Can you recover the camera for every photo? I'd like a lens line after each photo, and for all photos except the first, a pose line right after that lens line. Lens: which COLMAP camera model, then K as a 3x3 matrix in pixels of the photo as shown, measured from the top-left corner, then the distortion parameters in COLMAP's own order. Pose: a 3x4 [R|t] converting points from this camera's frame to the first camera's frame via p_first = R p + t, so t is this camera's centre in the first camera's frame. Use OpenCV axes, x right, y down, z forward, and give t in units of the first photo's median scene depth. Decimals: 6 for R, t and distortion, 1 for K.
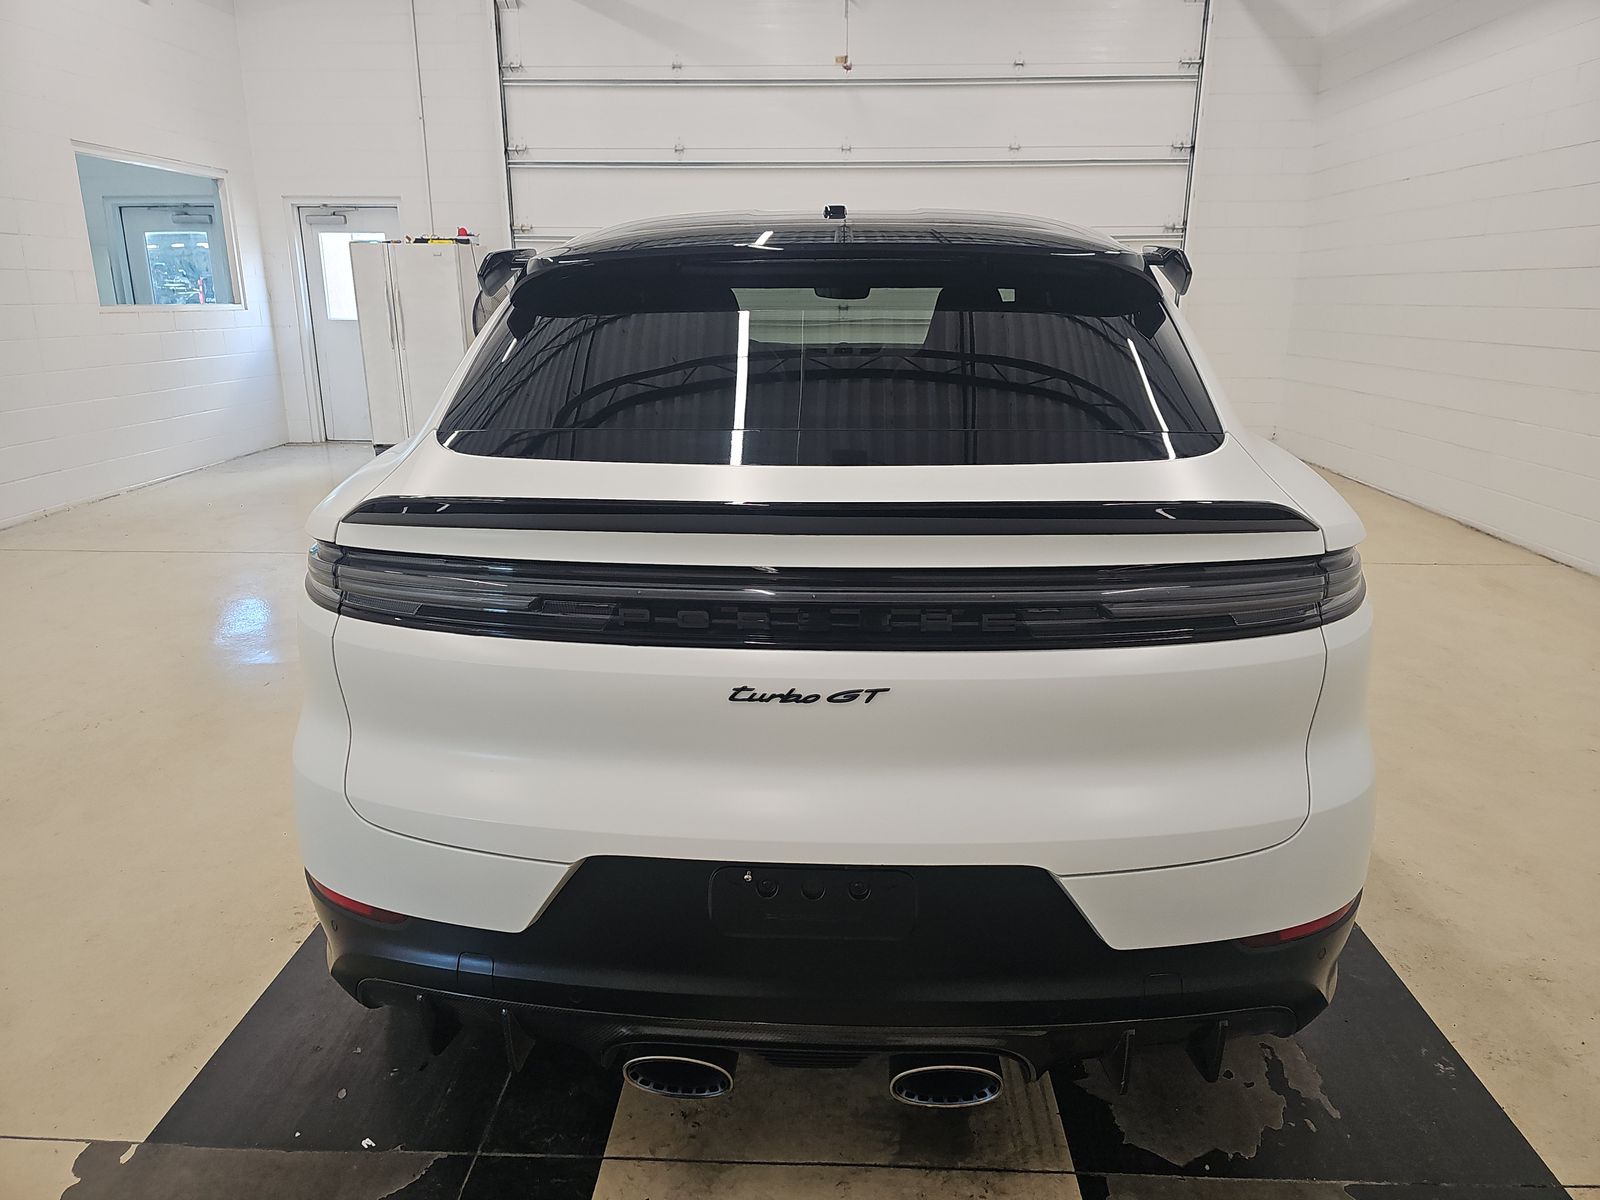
lens RADIAL K [[1064.4, 0, 788.0], [0, 1064.4, 607.6], [0, 0, 1]] dist [0.022536, -0.019317]
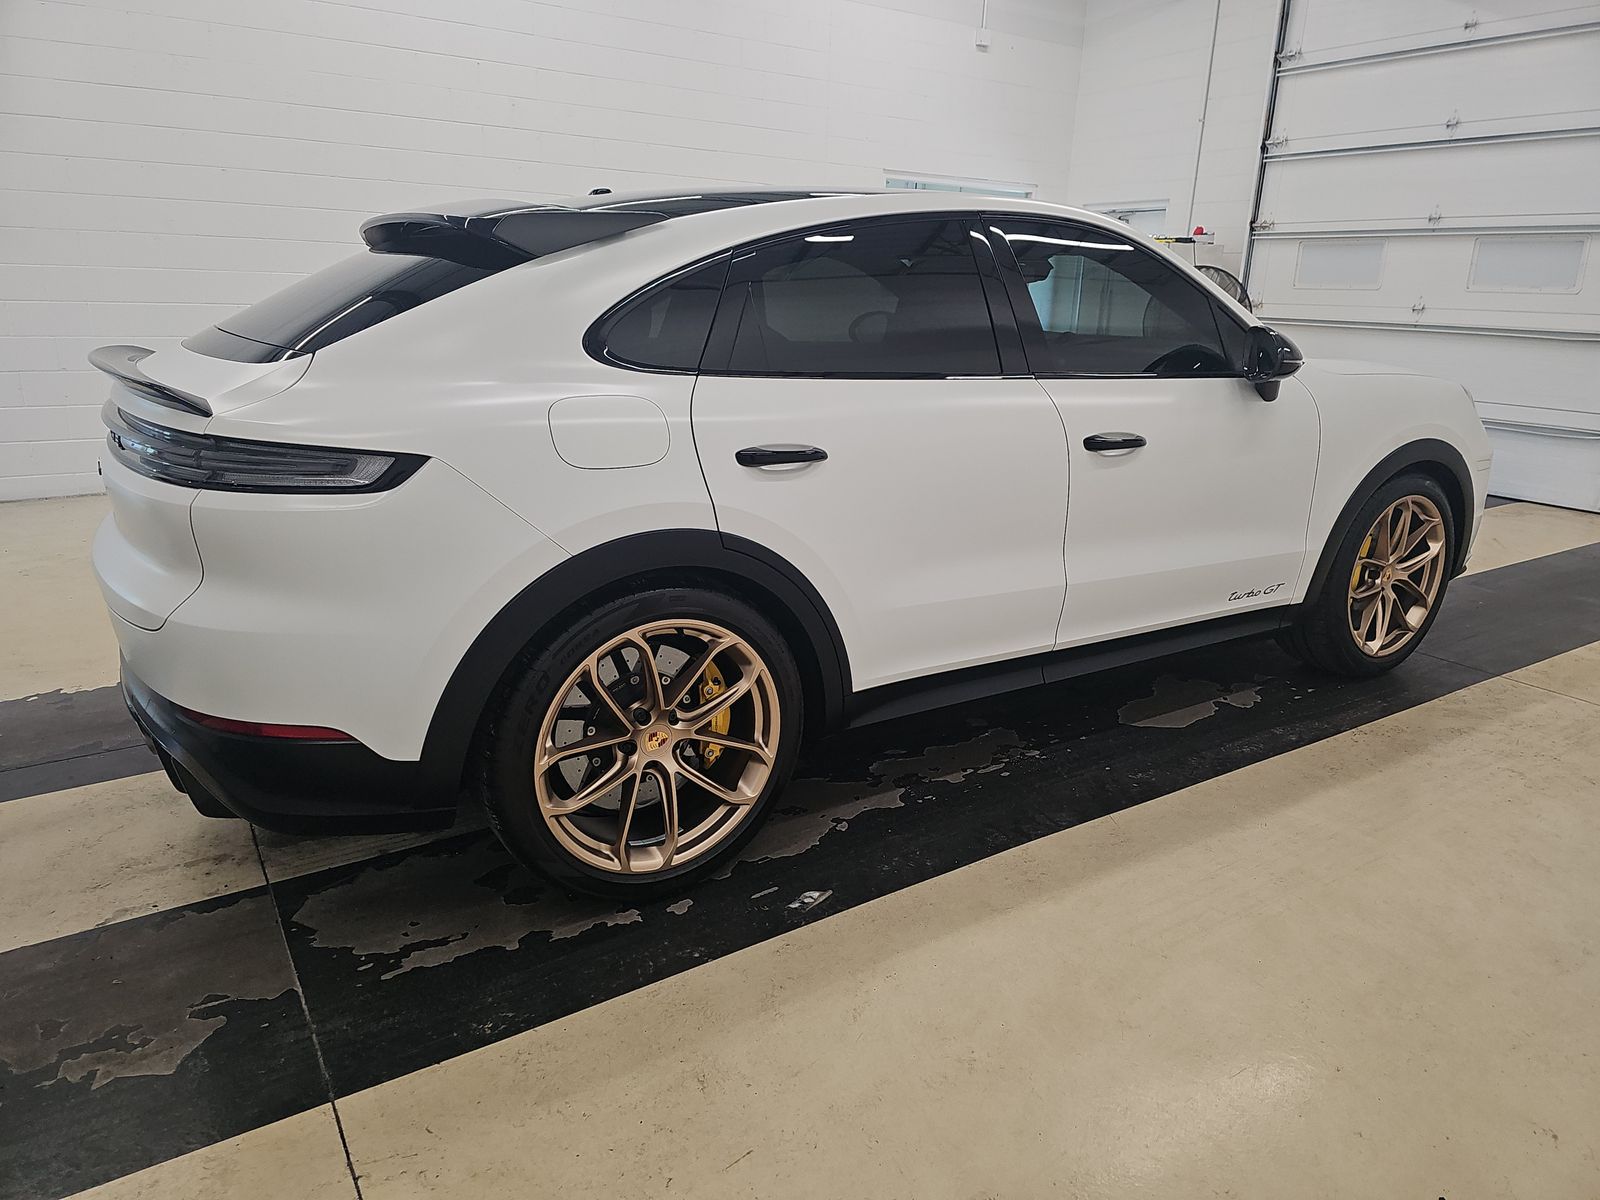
lens RADIAL K [[1064.4, 0, 809.5], [0, 1064.4, 599.5], [0, 0, 1]] dist [0.022536, -0.019317]
pose [[0.584703, 0.246465, -0.772902, 0.347993], [-0.254407, 0.960380, 0.113789, -0.036588], [0.770324, 0.130098, 0.624239, 0.127661]]
